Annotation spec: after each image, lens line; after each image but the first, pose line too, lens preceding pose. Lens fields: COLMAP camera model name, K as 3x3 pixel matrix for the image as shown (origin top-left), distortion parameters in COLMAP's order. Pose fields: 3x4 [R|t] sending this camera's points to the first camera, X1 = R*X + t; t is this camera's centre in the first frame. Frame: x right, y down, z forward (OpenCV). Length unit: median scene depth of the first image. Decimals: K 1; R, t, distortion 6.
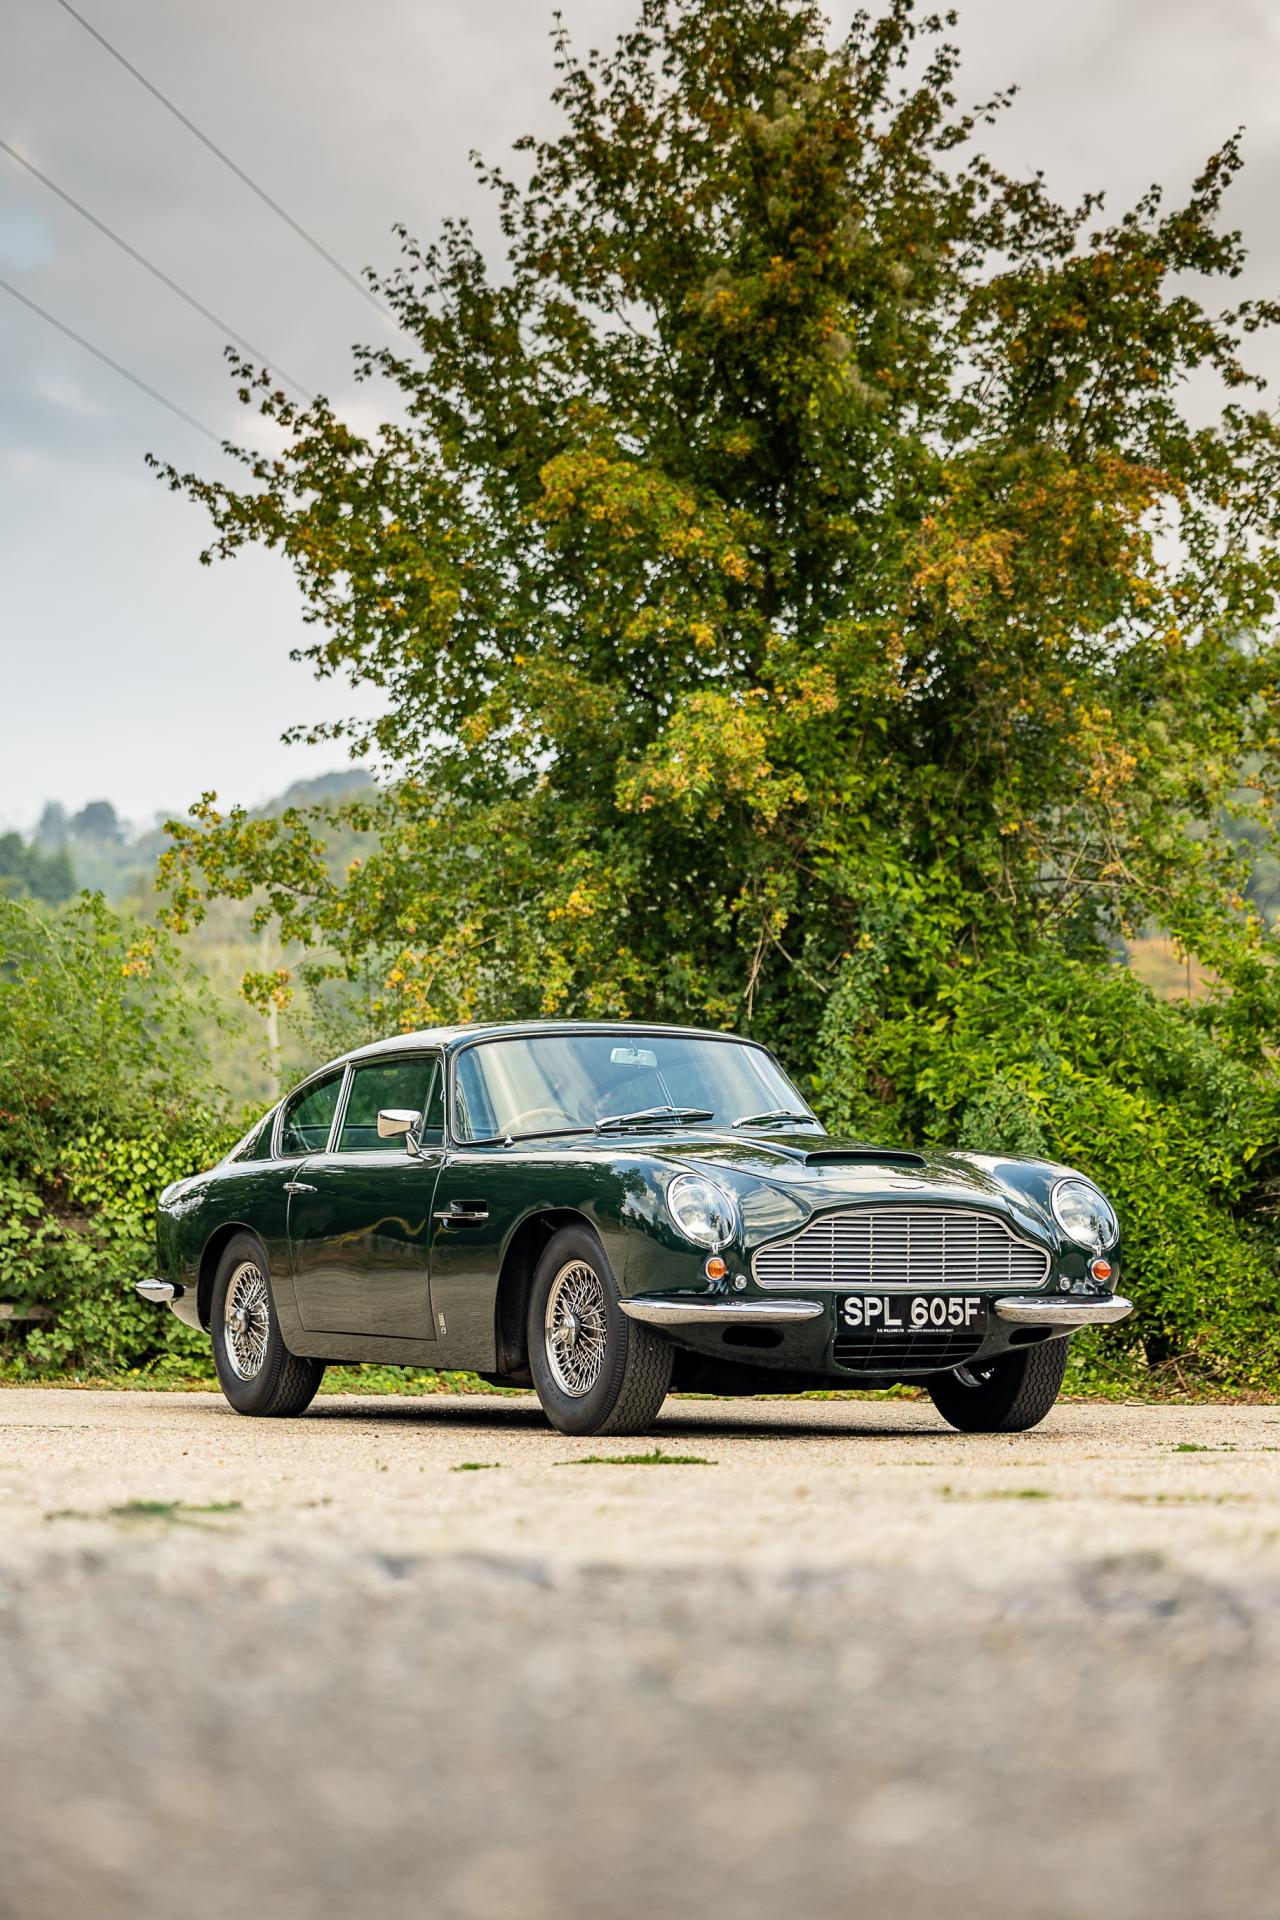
lens RADIAL K [[5249.5, 0, 609.9], [0, 5249.5, 913.7], [0, 0, 1]] dist [0.030606, 0.164891]
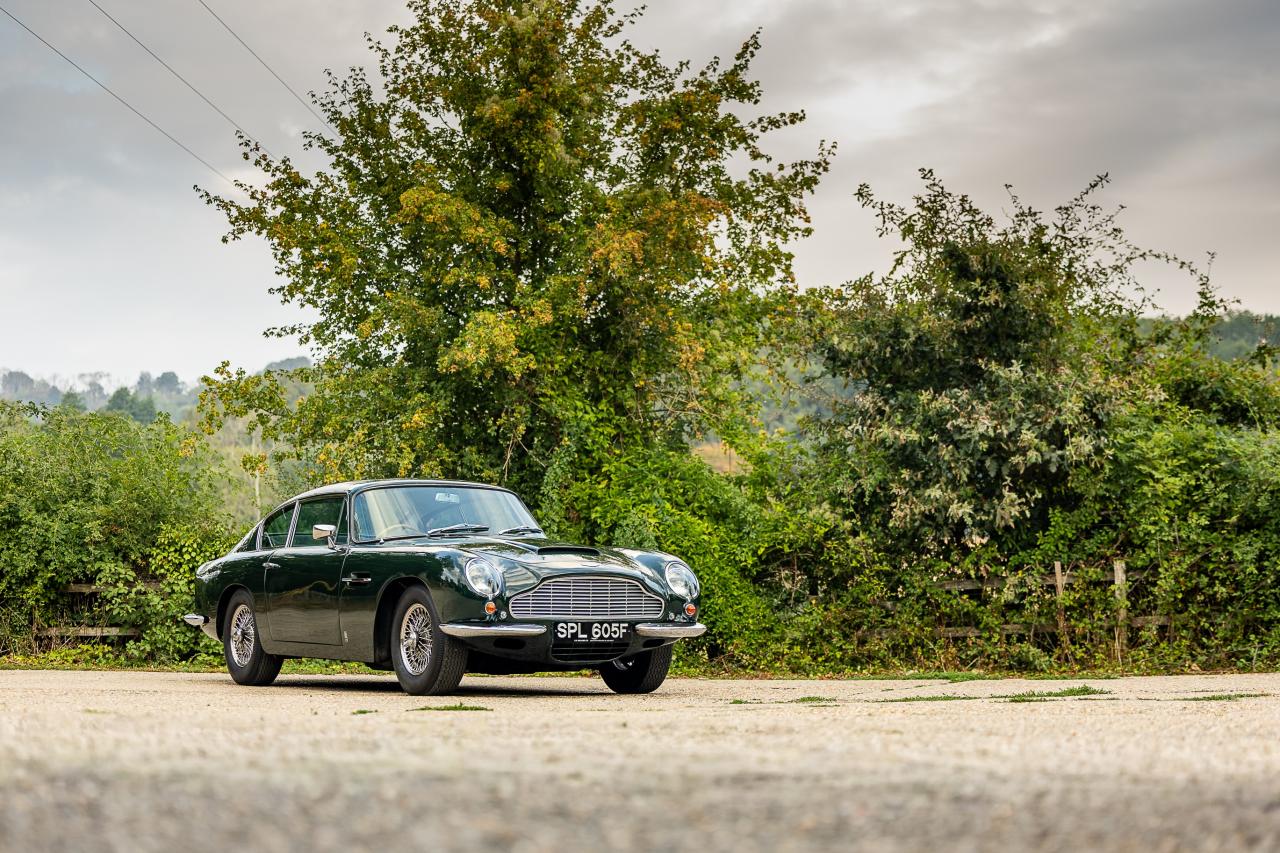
lens RADIAL K [[2636.3, 0, 640.3], [0, 2636.3, 392.9], [0, 0, 1]] dist [0.054582, -0.056807]
pose [[0.996784, 0.009252, 0.079597, -0.001686], [-0.008039, 0.999847, -0.015543, 0.002397], [-0.079729, 0.014853, 0.996706, 0.023297]]
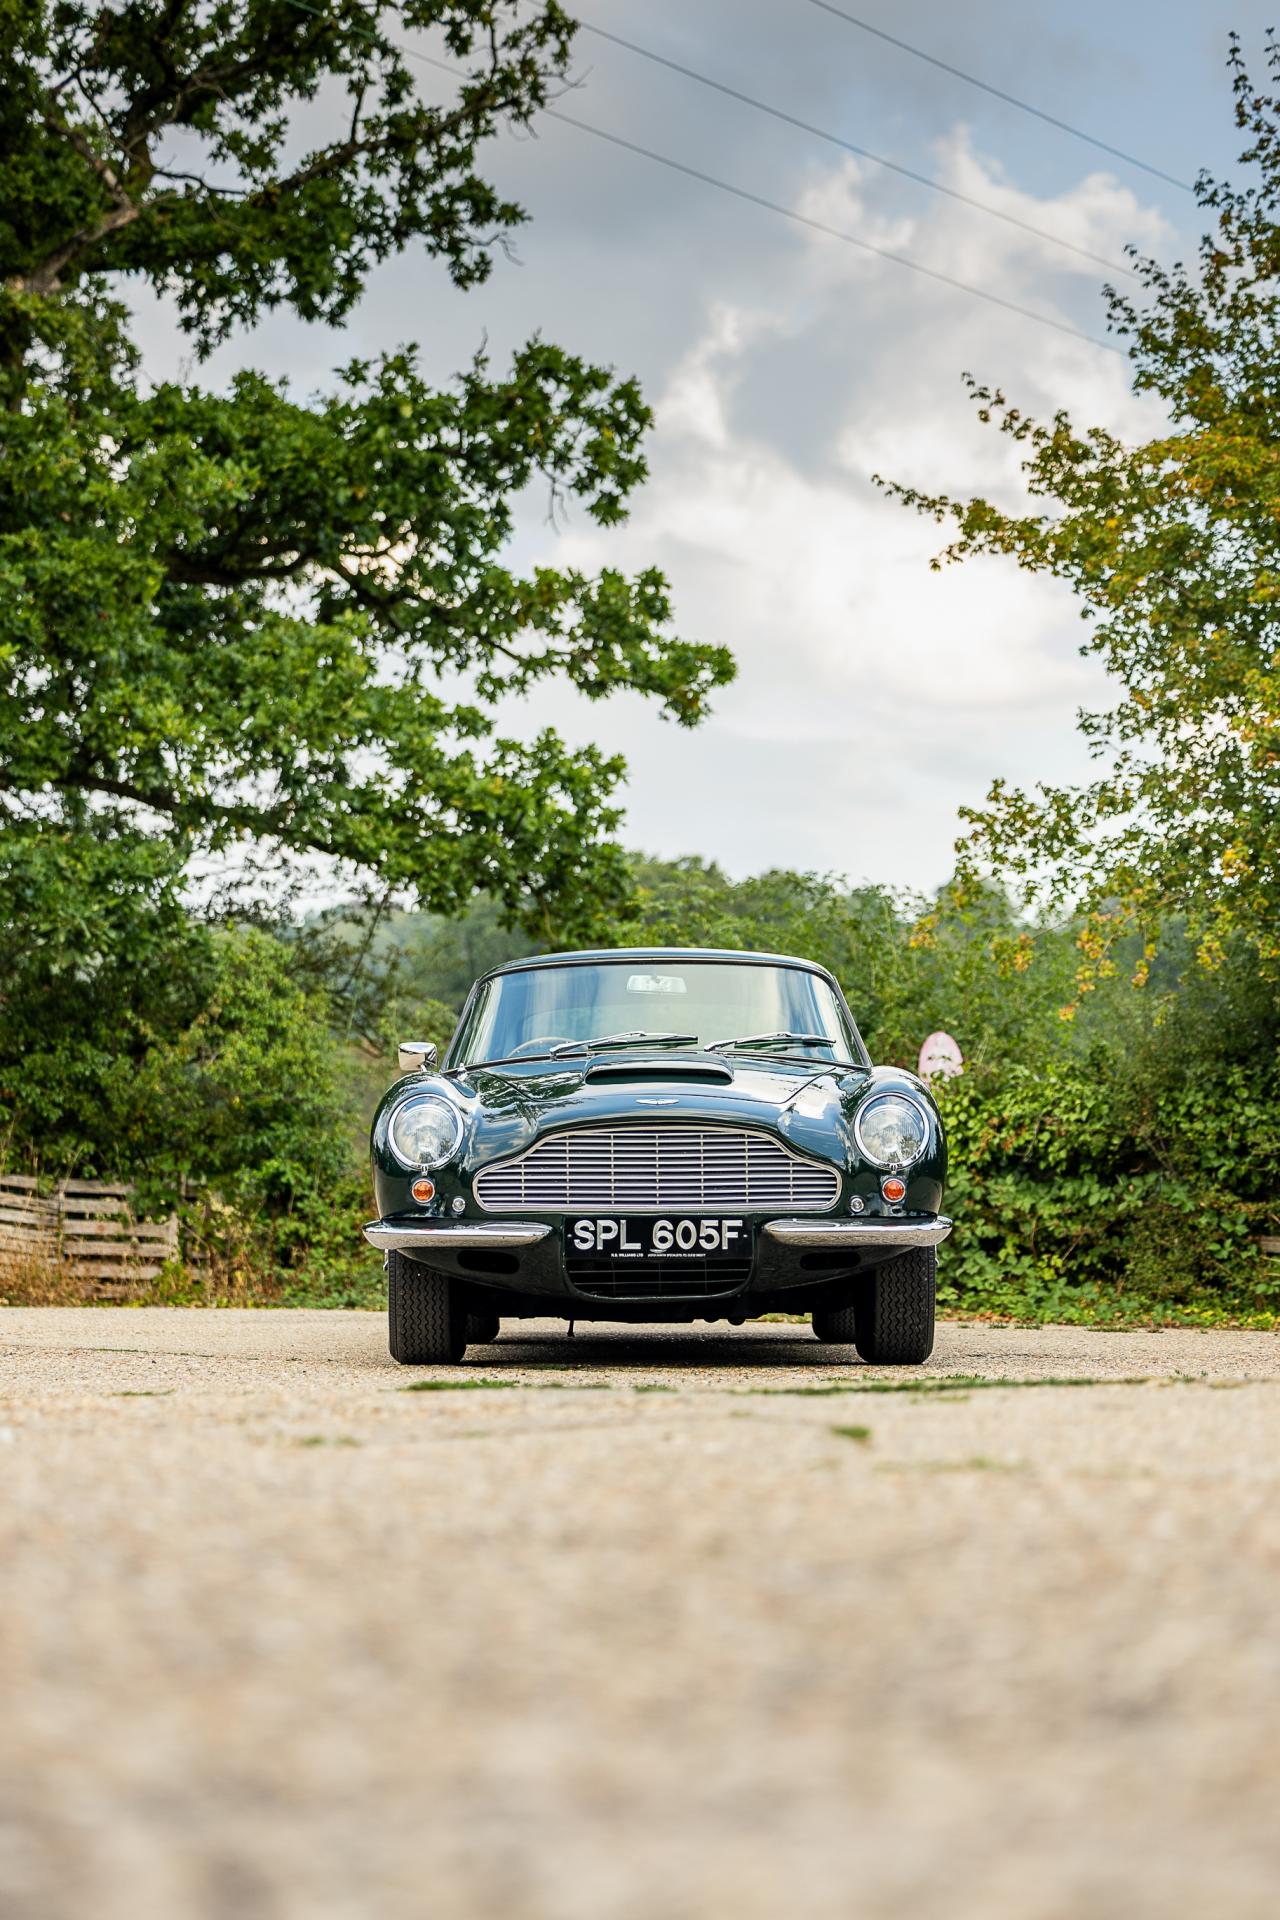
lens RADIAL K [[3954.5, 0, 640.0], [0, 3954.5, 960.0], [0, 0, 1]] dist [0.054582, -0.056807]
pose [[0.892114, -0.034841, -0.450464, 0.242708], [0.034225, 0.999369, -0.009515, 0.021203], [0.450511, -0.006929, 0.892744, 0.233729]]
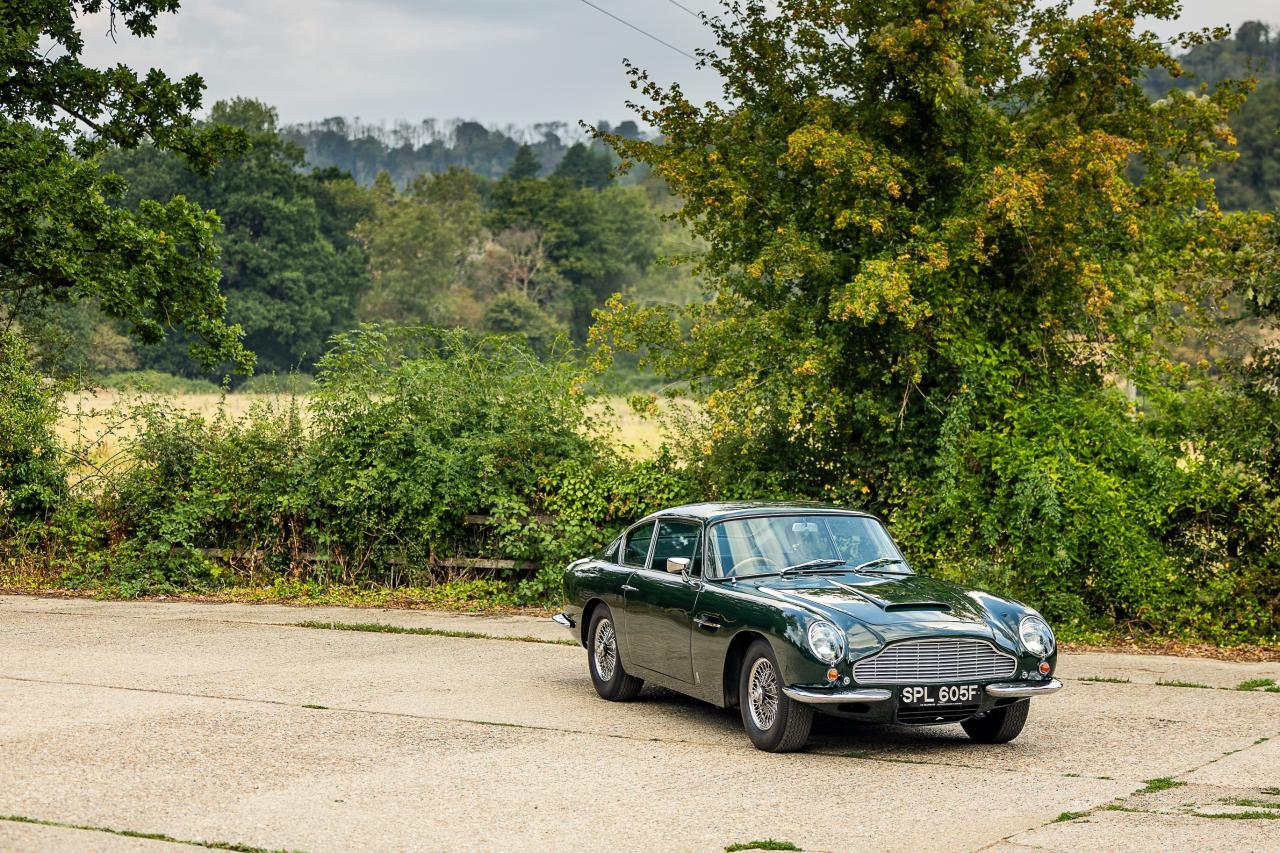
lens RADIAL K [[2853.8, 0, 641.7], [0, 2853.8, 394.3], [0, 0, 1]] dist [0.047454, -0.114431]
pose [[0.995537, 0.009610, -0.093884, 0.029763], [-0.002106, 0.996817, 0.079700, -0.072087], [0.094351, -0.079147, 0.992388, -0.009356]]
